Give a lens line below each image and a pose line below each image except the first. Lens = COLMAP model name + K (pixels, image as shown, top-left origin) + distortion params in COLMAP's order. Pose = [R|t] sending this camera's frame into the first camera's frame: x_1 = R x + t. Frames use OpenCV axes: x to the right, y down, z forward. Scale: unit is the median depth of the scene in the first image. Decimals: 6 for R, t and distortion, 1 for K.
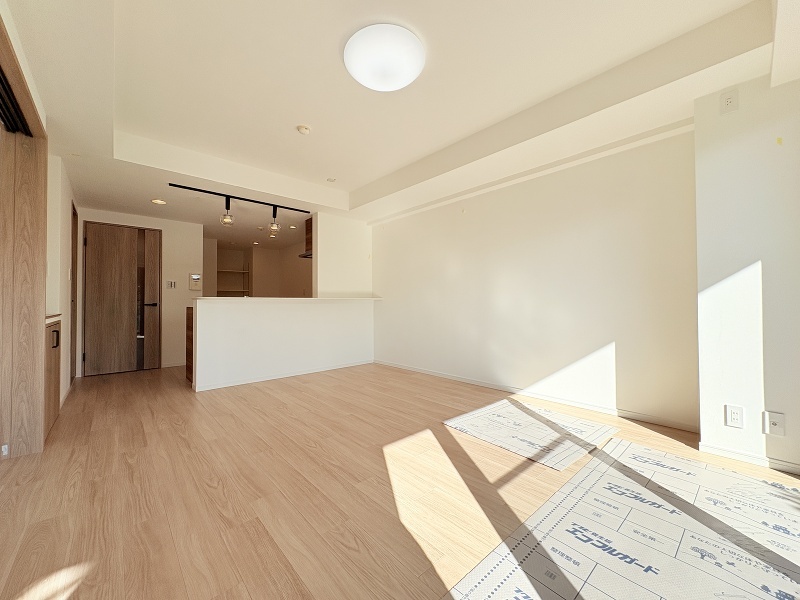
lens RADIAL K [[317.2, 0, 396.4], [0, 317.2, 300.7], [0, 0, 1]] dist [-0.003103, -0.000153]
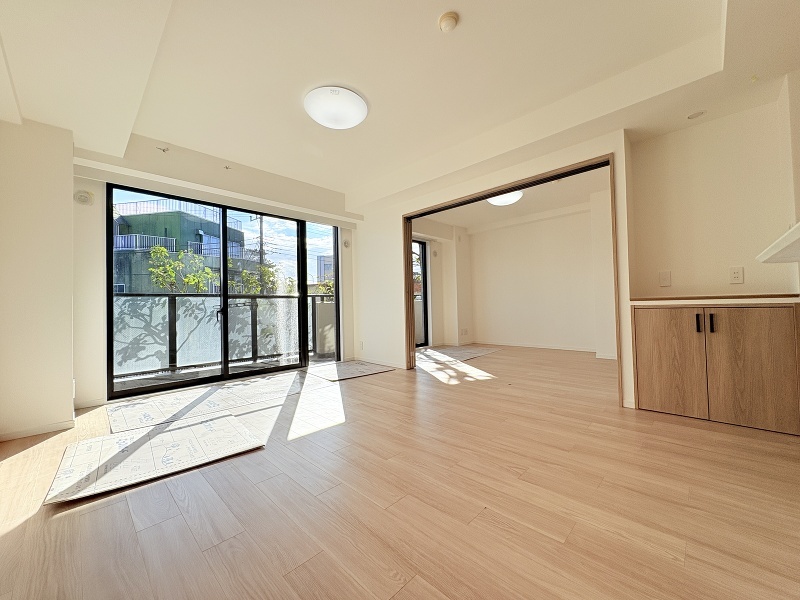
lens RADIAL K [[317.2, 0, 400.6], [0, 317.2, 299.9], [0, 0, 1]] dist [-0.003103, -0.000153]
pose [[-0.996792, 0.027589, -0.075127, -0.151478], [0.029387, 0.999305, -0.022936, 0.052375], [0.074442, -0.025070, -0.996910, 1.919515]]
